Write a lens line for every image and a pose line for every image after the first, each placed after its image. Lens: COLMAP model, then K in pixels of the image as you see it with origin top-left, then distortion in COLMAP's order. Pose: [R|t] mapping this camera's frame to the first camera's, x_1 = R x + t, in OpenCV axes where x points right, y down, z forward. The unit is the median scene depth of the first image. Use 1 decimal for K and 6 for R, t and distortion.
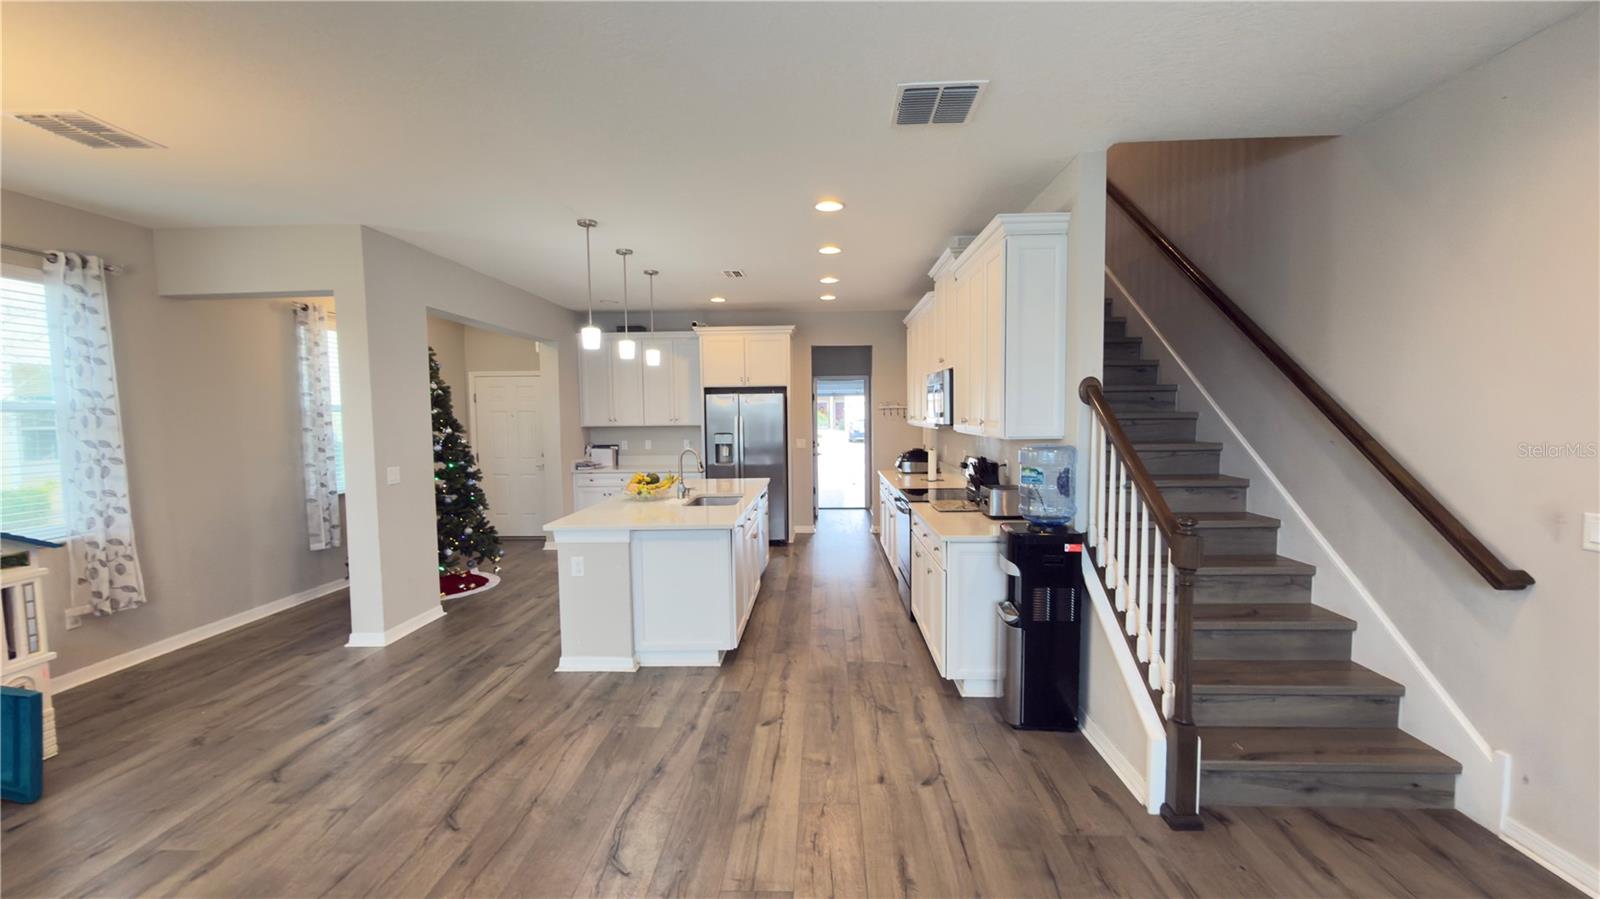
lens RADIAL K [[639.0, 0, 802.5], [0, 639.0, 451.4], [0, 0, 1]] dist [0.006009, 0.000026]
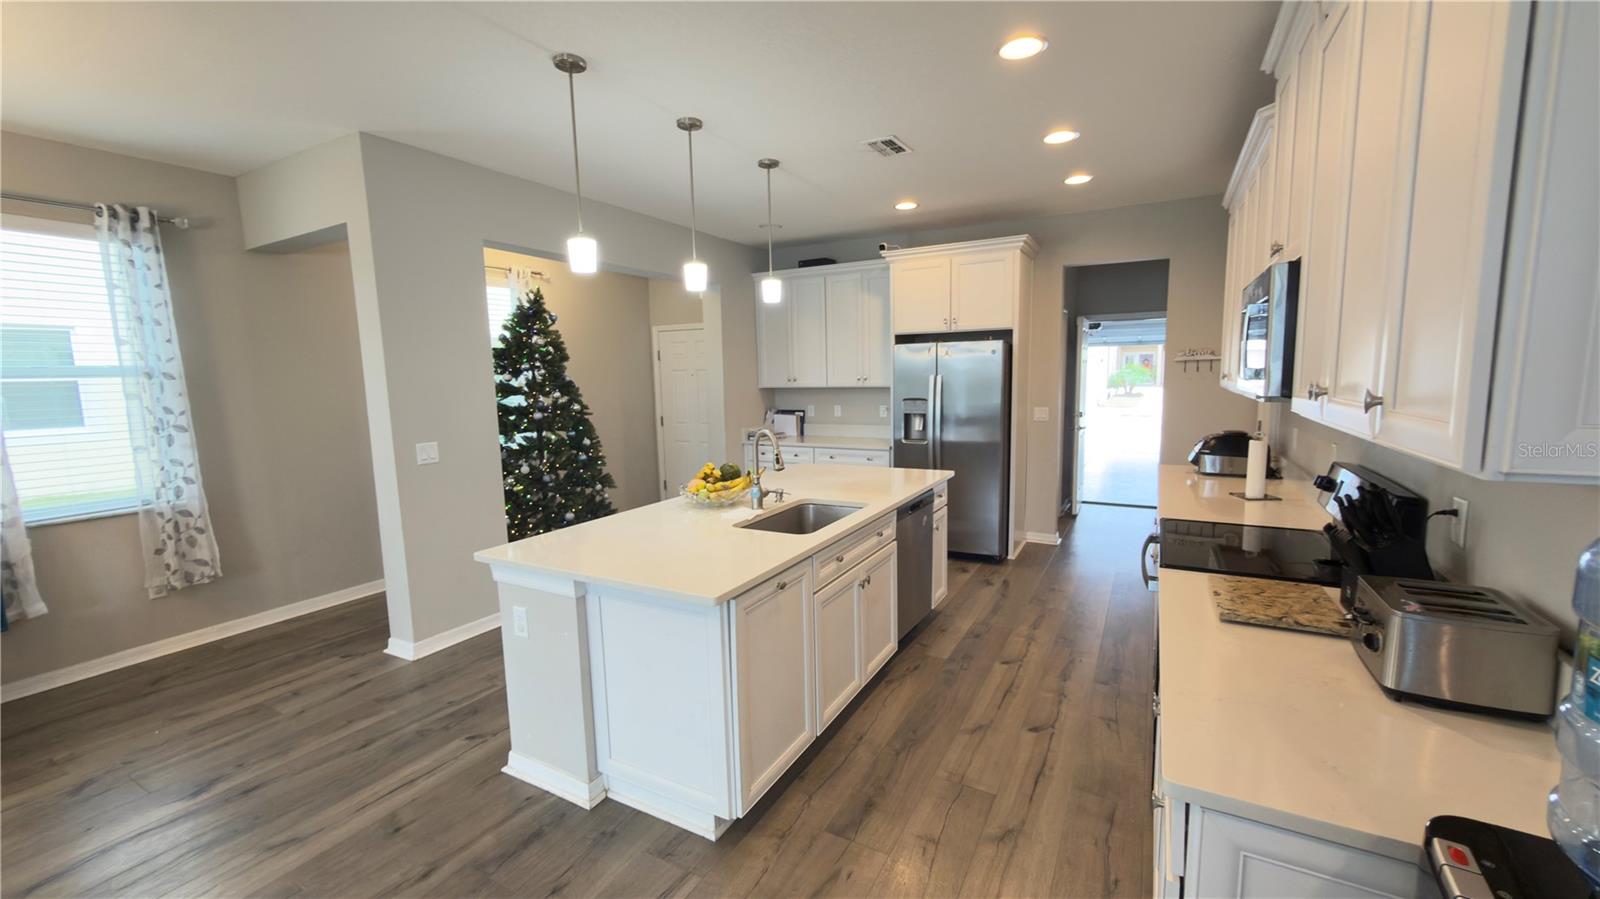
lens RADIAL K [[637.7, 0, 802.0], [0, 637.7, 454.1], [0, 0, 1]] dist [-0.001219, 0.000111]
pose [[0.891396, 0.052130, -0.450218, 0.130934], [-0.019024, 0.996791, 0.077750, -0.029575], [0.452827, -0.060742, 0.889527, 0.452778]]
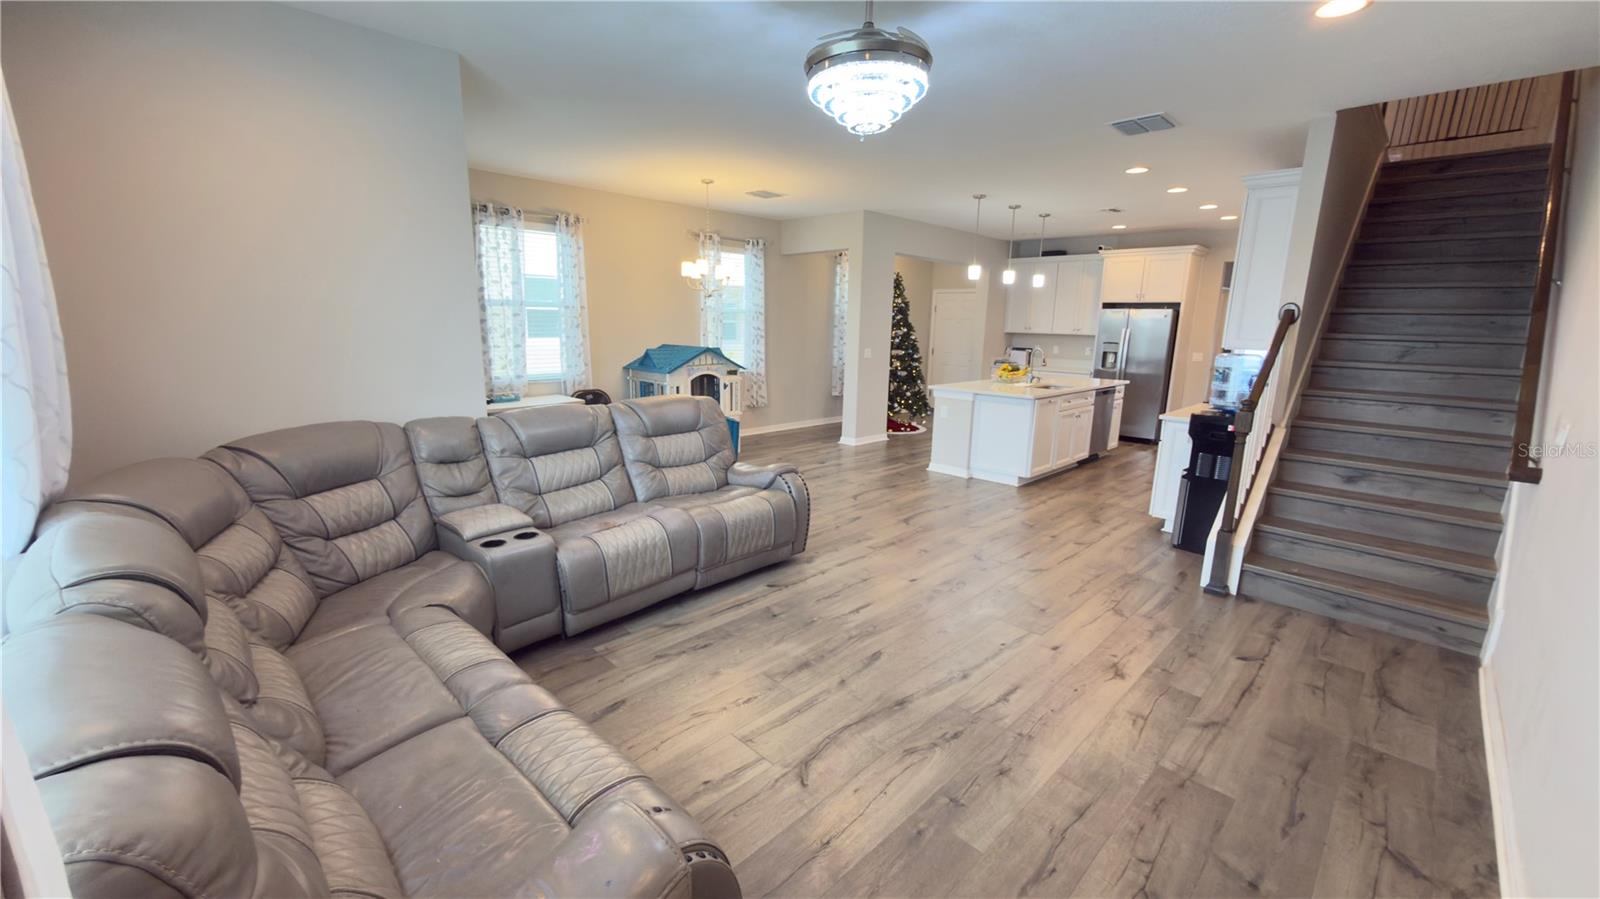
lens RADIAL K [[637.7, 0, 802.0], [0, 637.7, 454.1], [0, 0, 1]] dist [-0.001219, 0.000111]
pose [[0.733351, 0.167164, -0.658978, 0.399789], [-0.071841, 0.982927, 0.169391, 0.022996], [0.676043, -0.076882, 0.732840, -0.399071]]
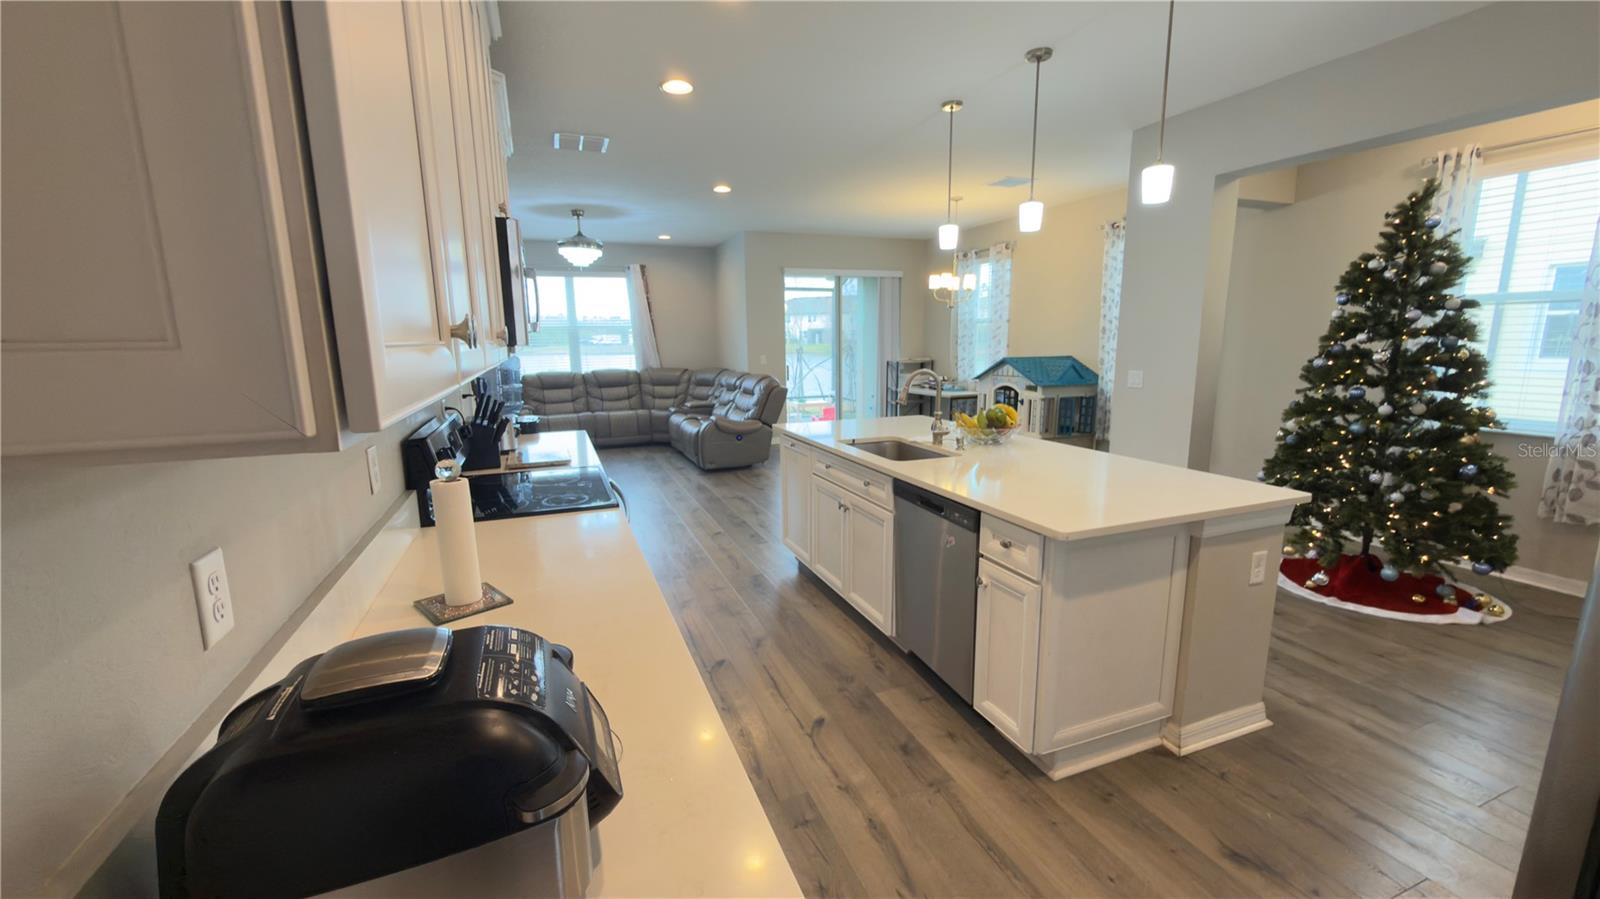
lens RADIAL K [[637.7, 0, 802.0], [0, 637.7, 454.1], [0, 0, 1]] dist [-0.001219, 0.000111]
pose [[-0.916145, 0.099812, -0.388223, 0.216097], [0.003002, 0.970184, 0.242351, -0.082953], [0.400837, 0.220863, -0.889128, 1.544543]]
